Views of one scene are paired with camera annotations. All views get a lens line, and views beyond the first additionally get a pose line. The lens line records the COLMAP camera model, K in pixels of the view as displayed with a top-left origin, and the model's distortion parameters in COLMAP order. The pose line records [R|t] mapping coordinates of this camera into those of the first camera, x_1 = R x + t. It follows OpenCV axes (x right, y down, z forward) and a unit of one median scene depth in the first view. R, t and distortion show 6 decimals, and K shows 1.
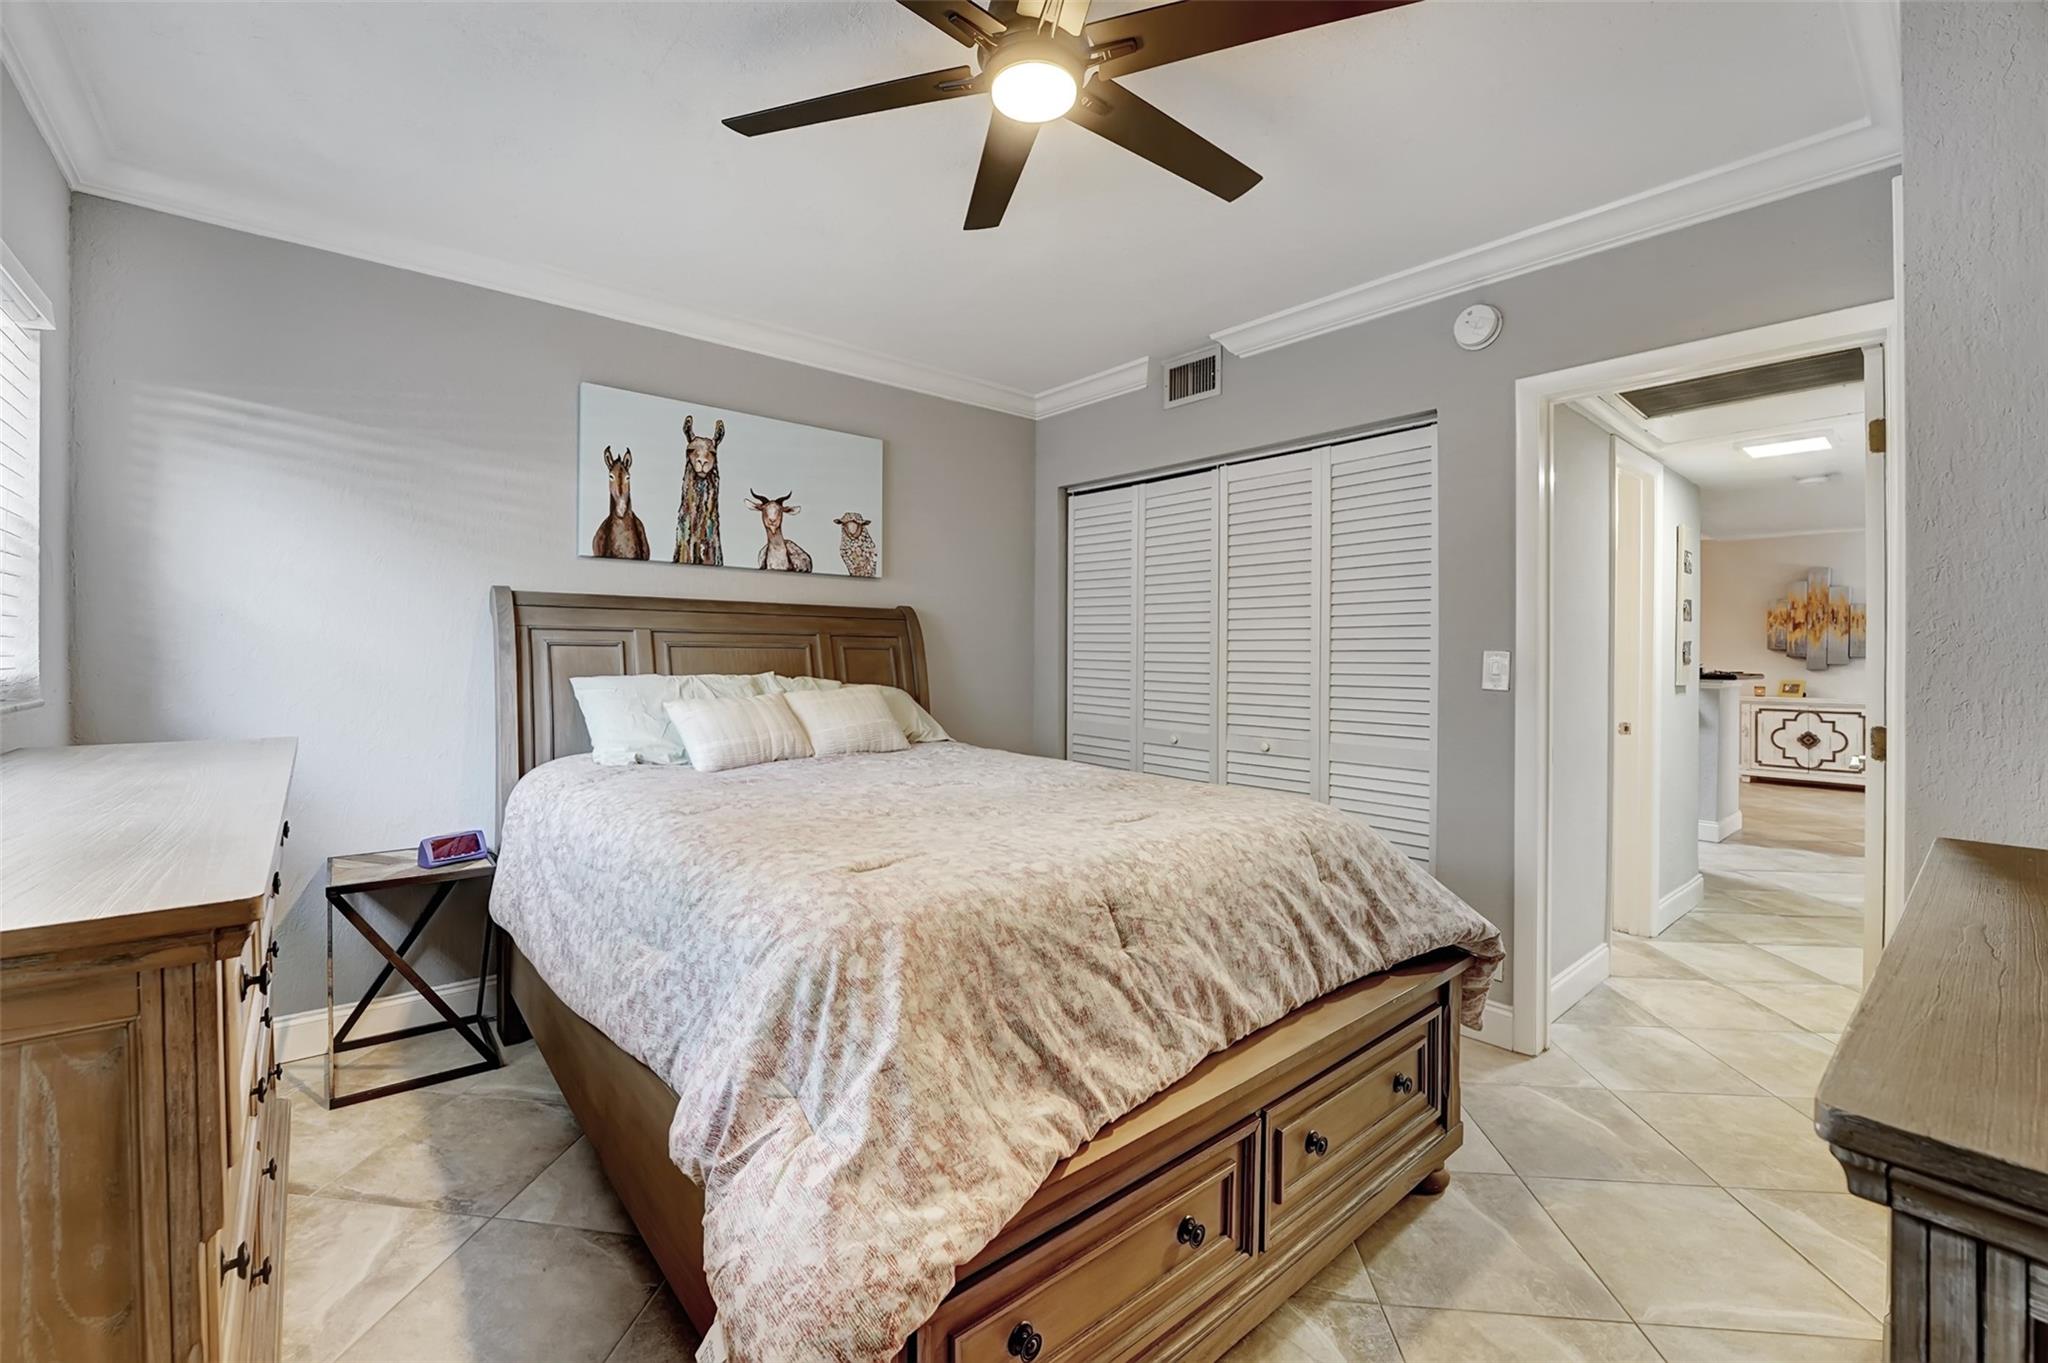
lens RADIAL K [[845.2, 0, 1000.3], [0, 845.2, 647.1], [0, 0, 1]] dist [-0.029979, 0.004088]
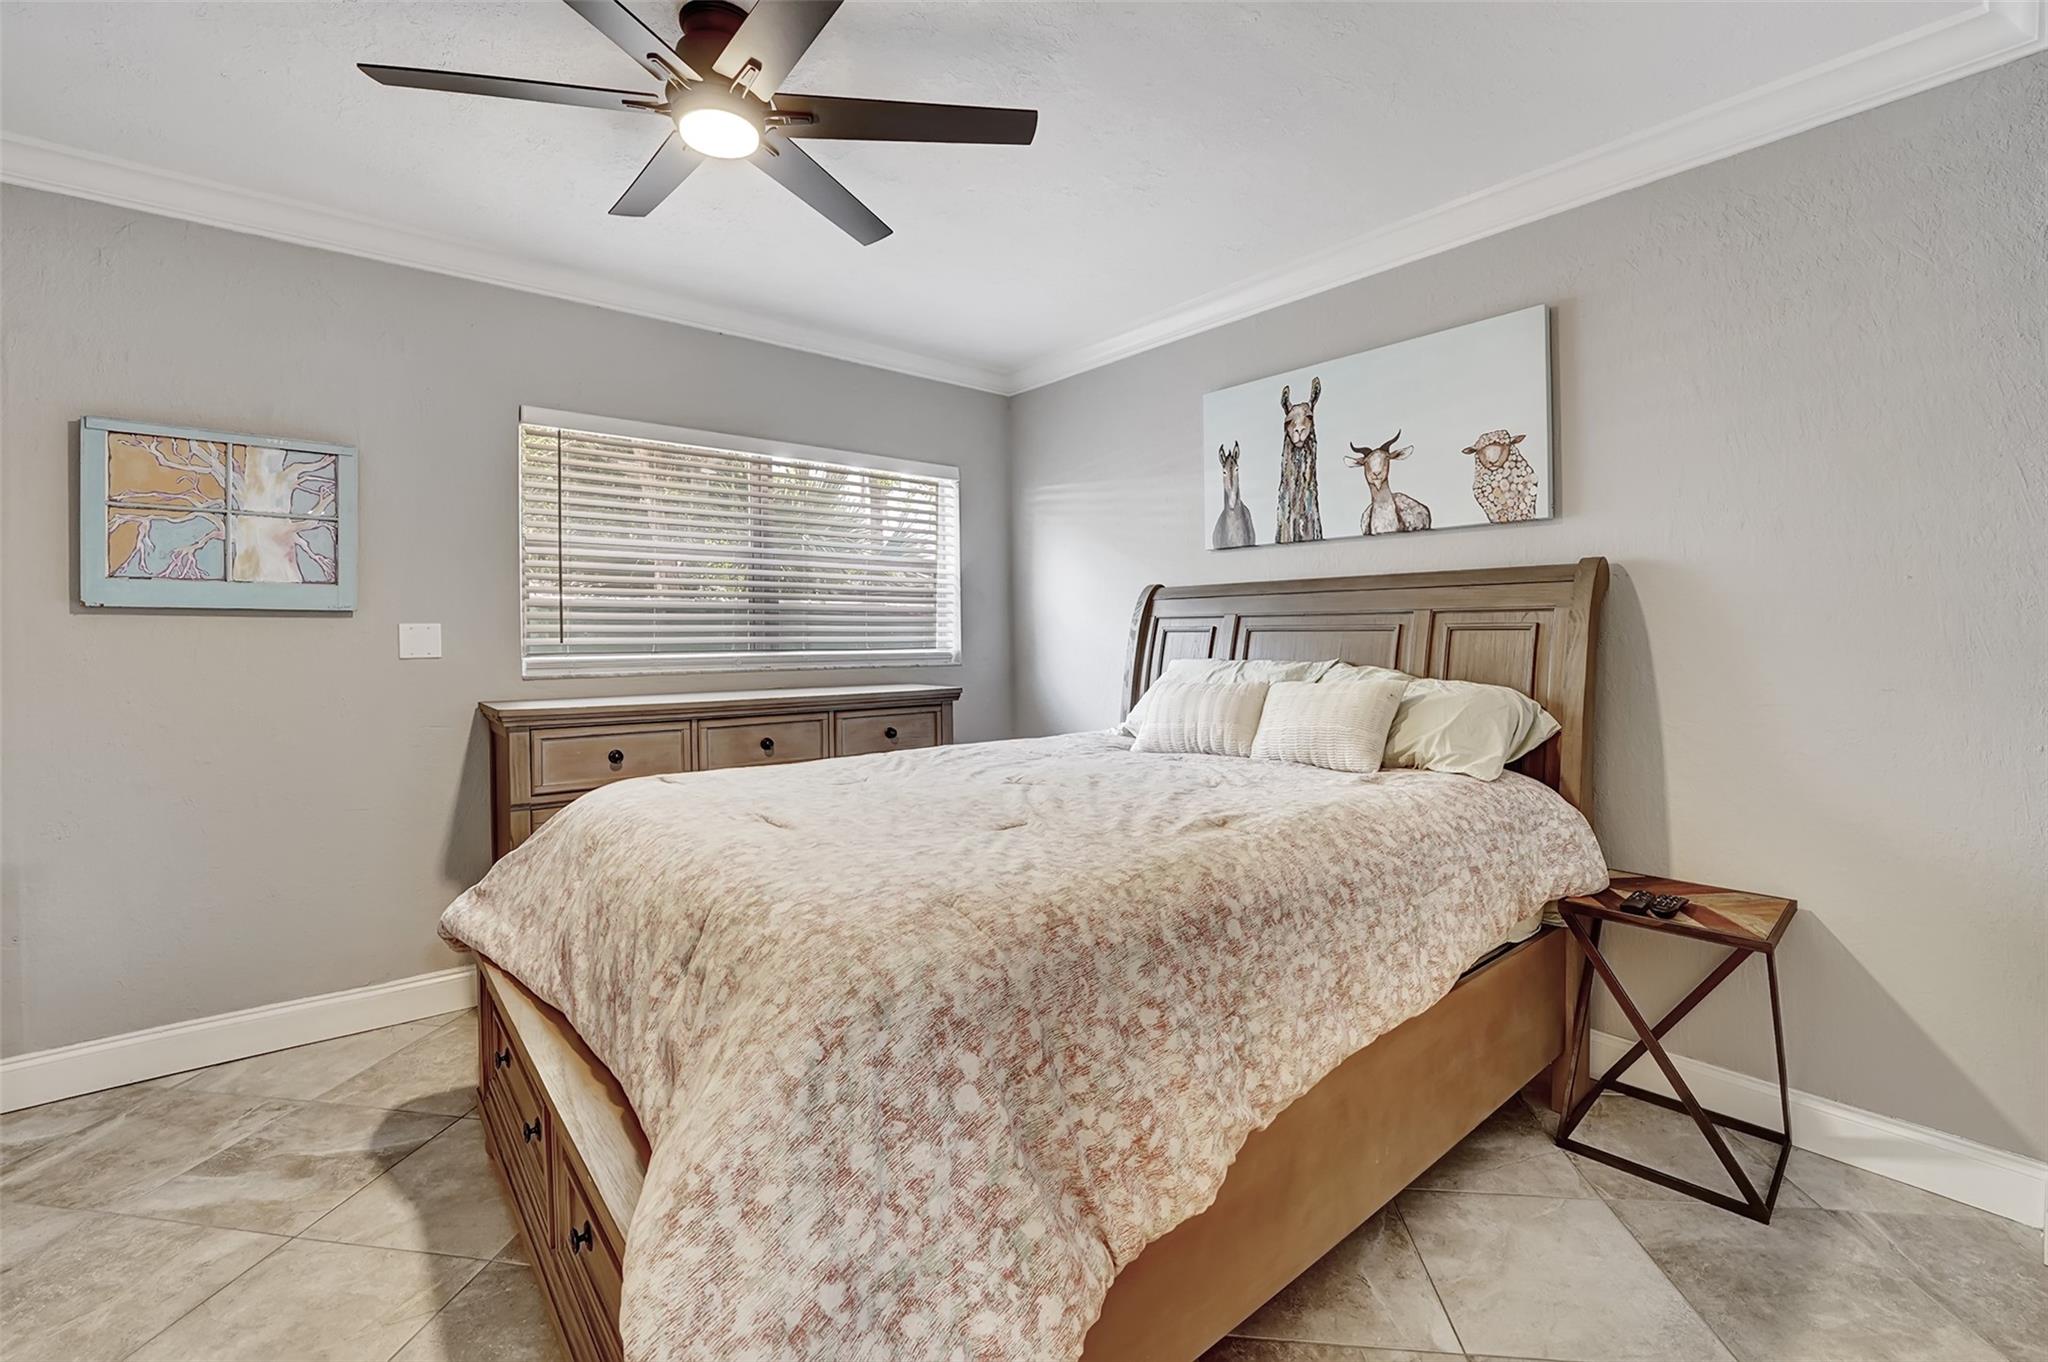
lens RADIAL K [[845.2, 0, 1012.1], [0, 845.2, 641.3], [0, 0, 1]] dist [-0.029979, 0.004088]
pose [[0.000597, -0.003478, -0.999994, 0.564229], [0.010234, 0.999942, -0.003471, 0.010866], [0.999947, -0.010232, 0.000633, 0.679128]]
